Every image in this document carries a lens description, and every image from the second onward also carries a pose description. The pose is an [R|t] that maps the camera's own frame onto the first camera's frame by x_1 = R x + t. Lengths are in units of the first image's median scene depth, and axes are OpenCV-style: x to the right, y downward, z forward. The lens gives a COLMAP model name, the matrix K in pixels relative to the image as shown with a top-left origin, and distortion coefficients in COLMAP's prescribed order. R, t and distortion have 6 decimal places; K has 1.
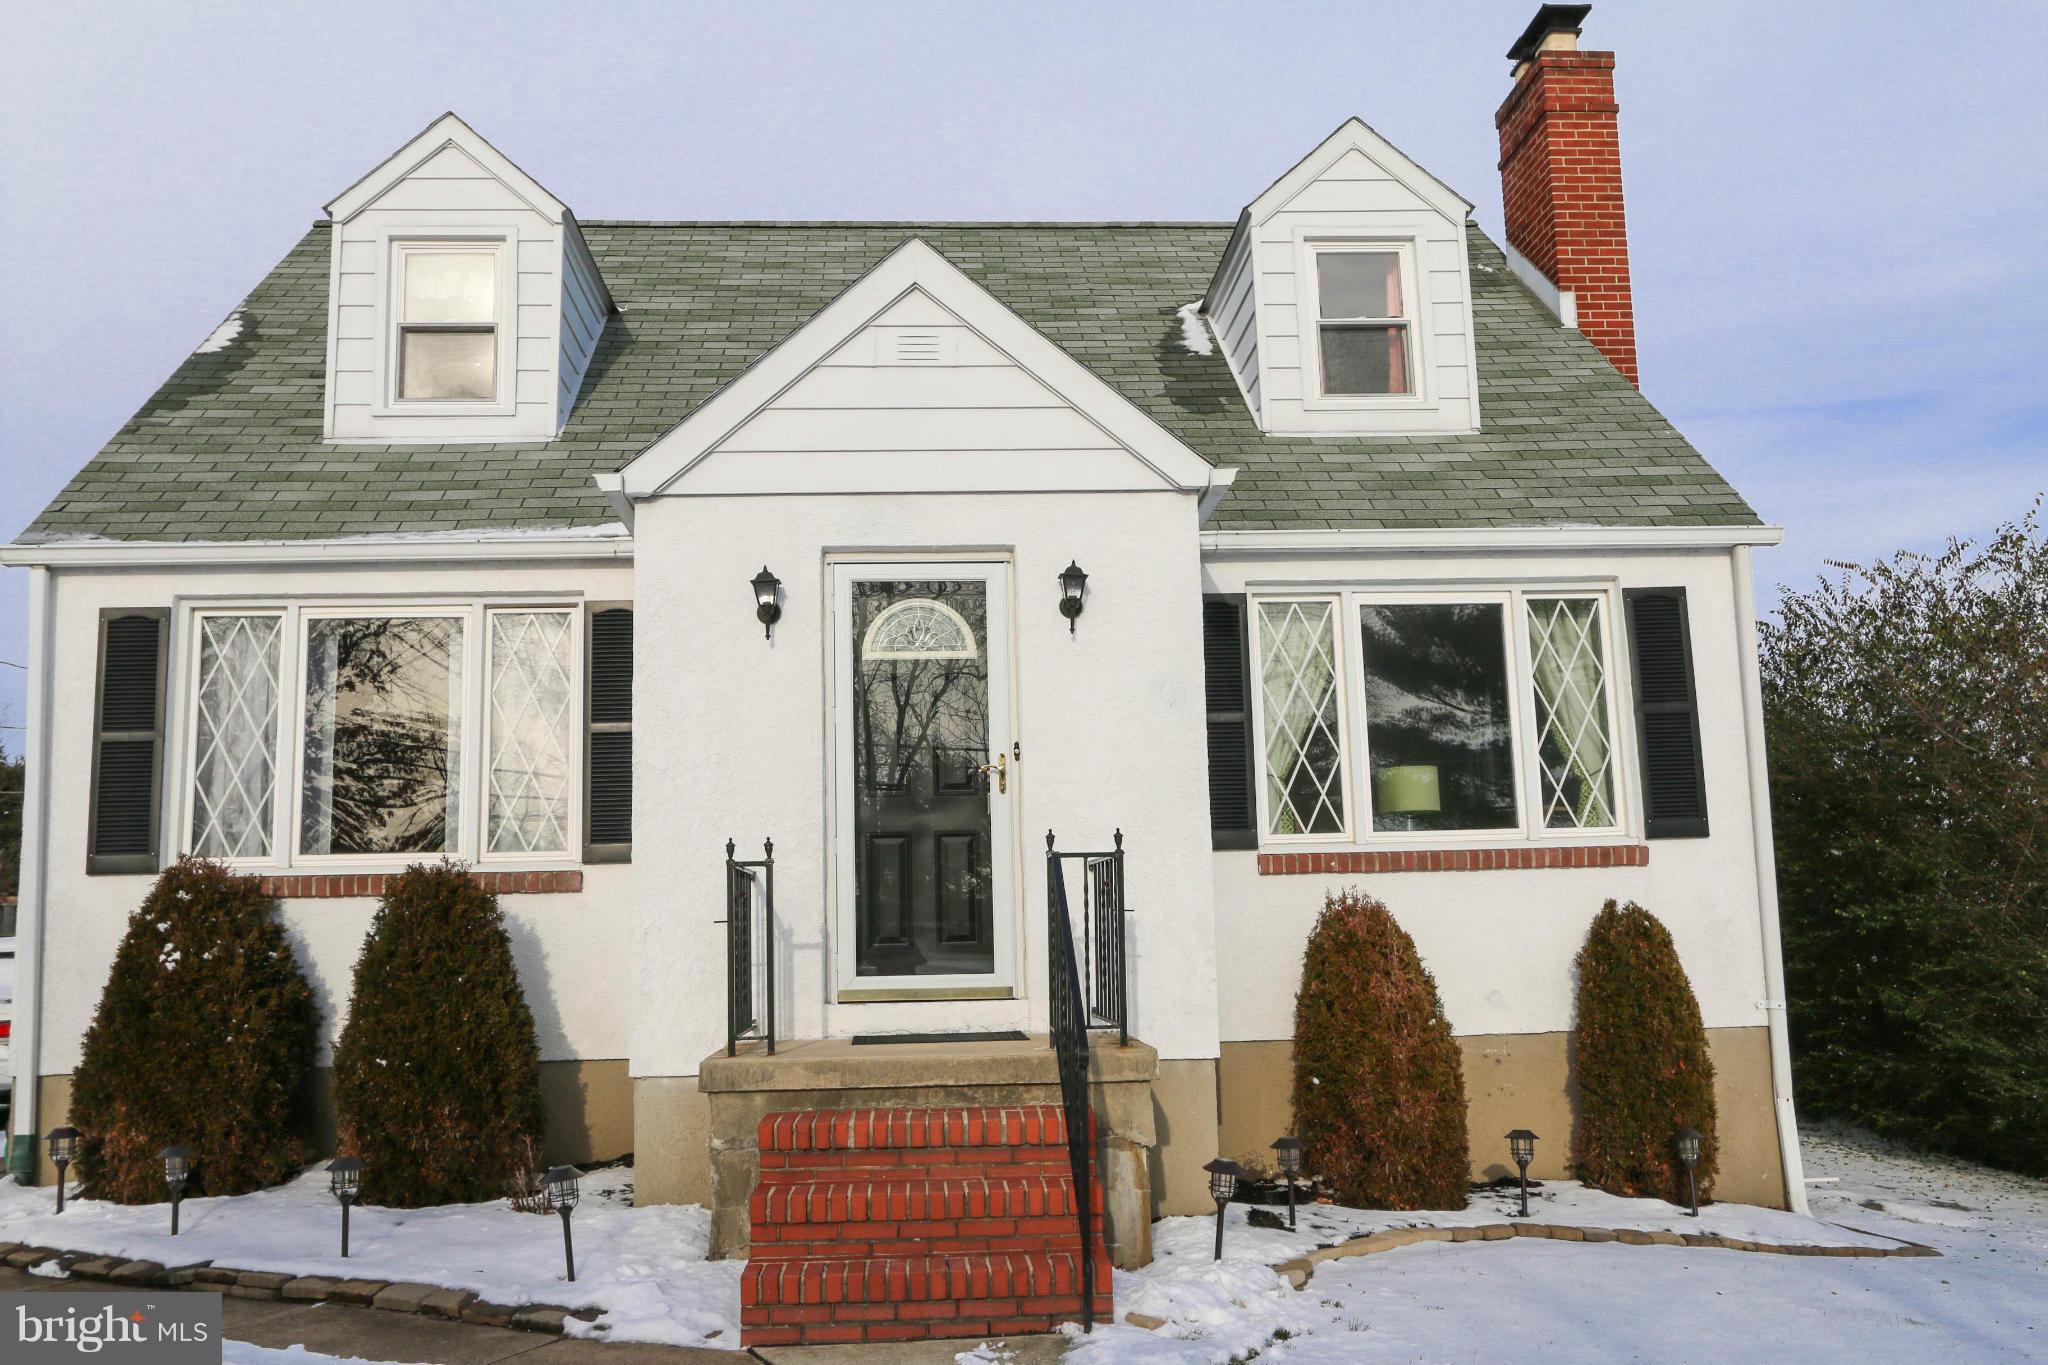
lens RADIAL K [[1516.9, 0, 1024.0], [0, 1516.9, 682.5], [0, 0, 1]] dist [-0.004403, 0.001308]
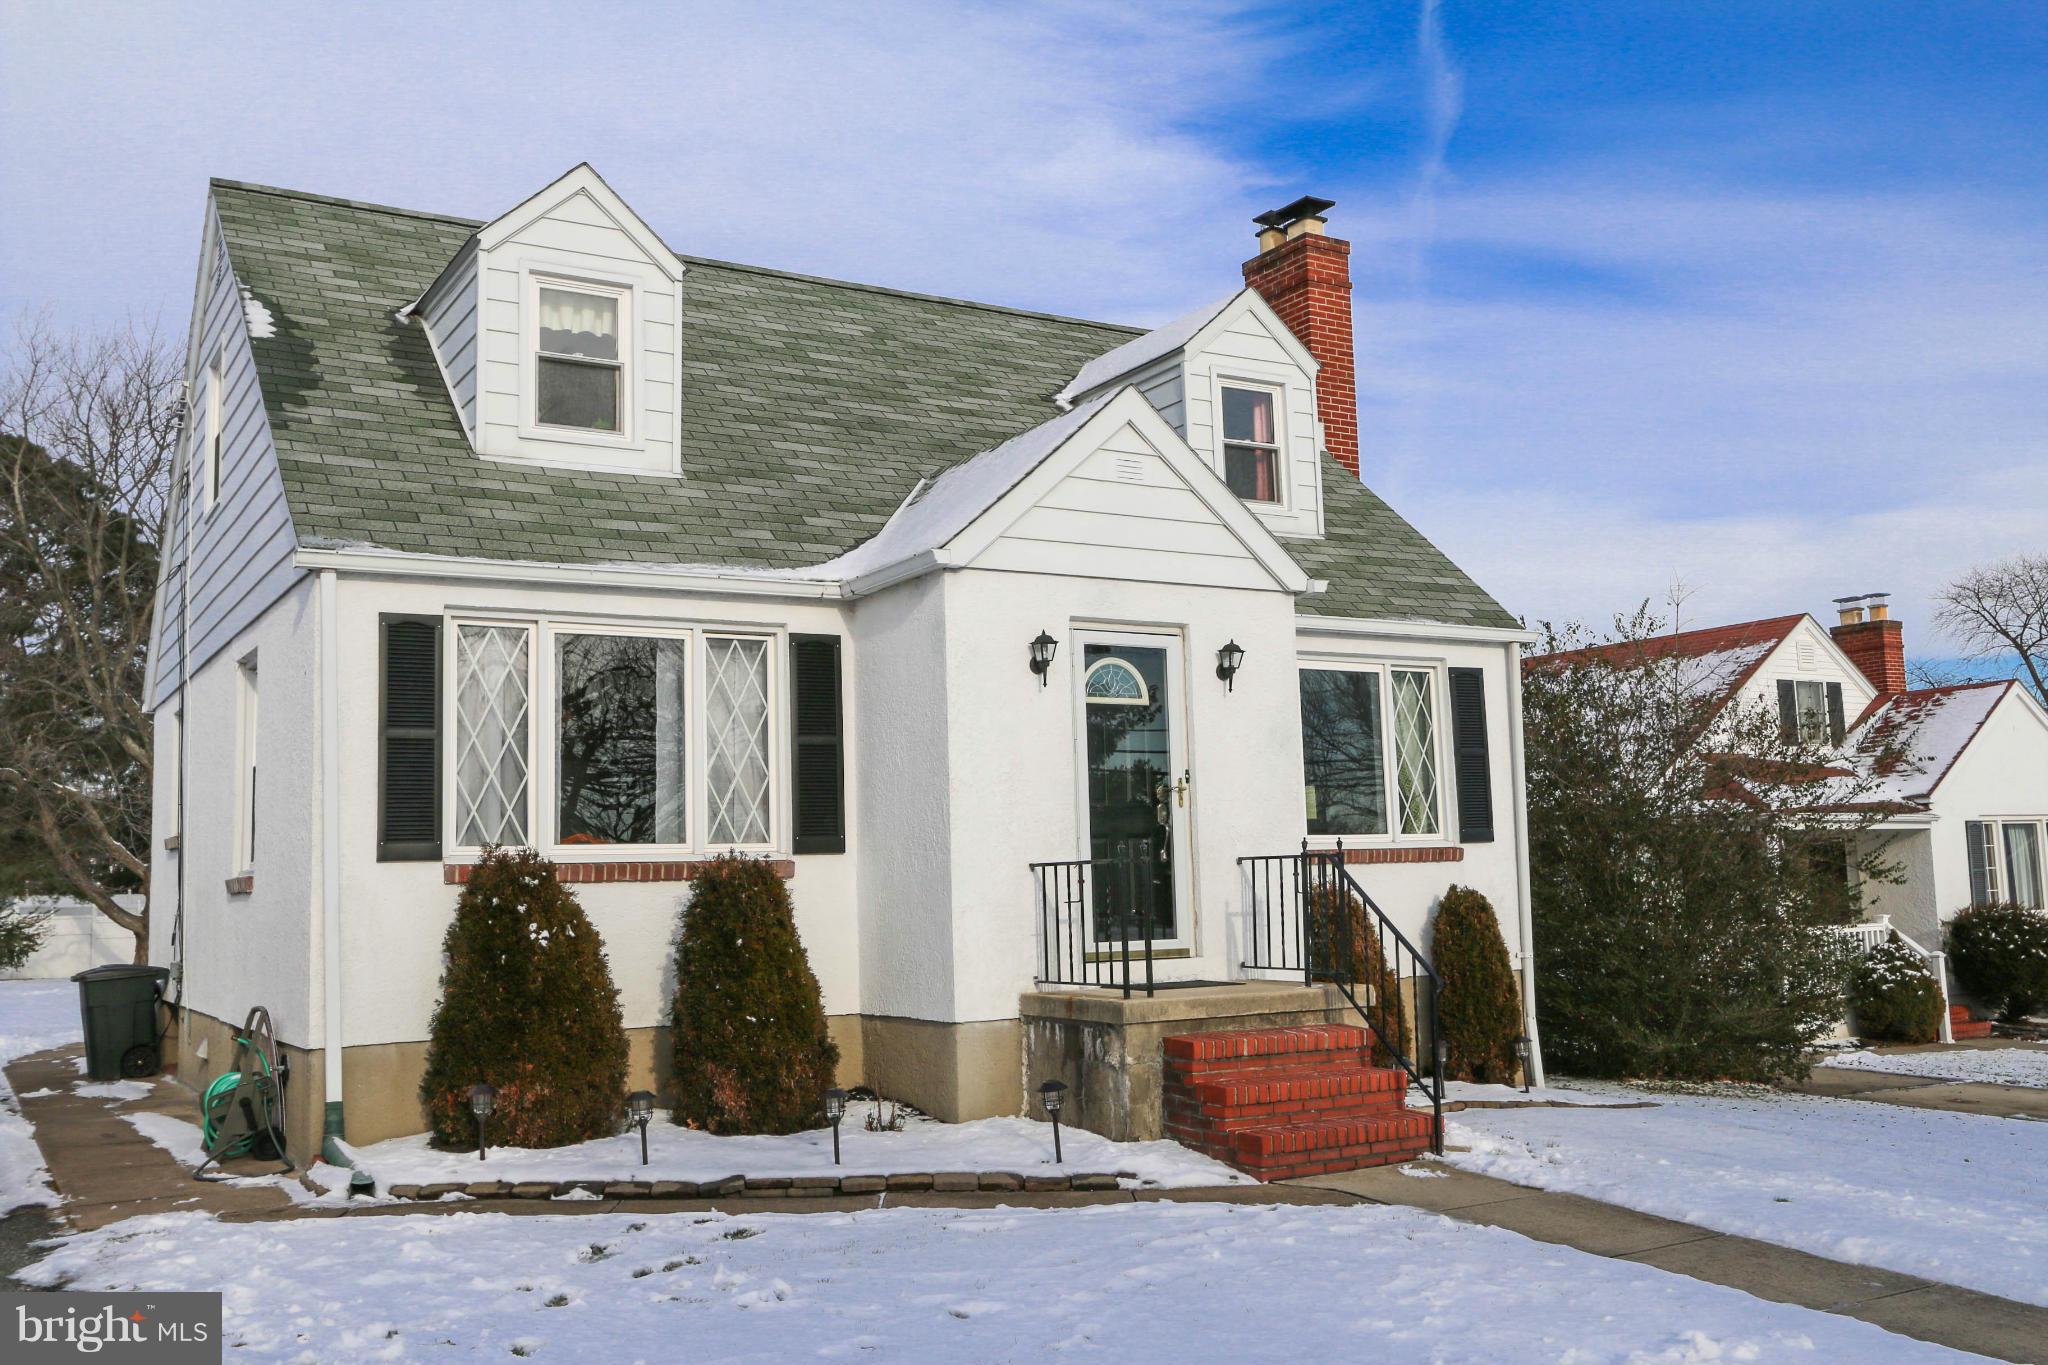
lens RADIAL K [[1516.9, 0, 1024.0], [0, 1516.9, 682.5], [0, 0, 1]] dist [-0.004403, 0.001308]
pose [[0.911965, 0.055032, 0.406561, -0.643165], [-0.060460, 0.998171, 0.000507, -0.028238], [-0.405790, -0.025043, 0.913623, -0.168300]]
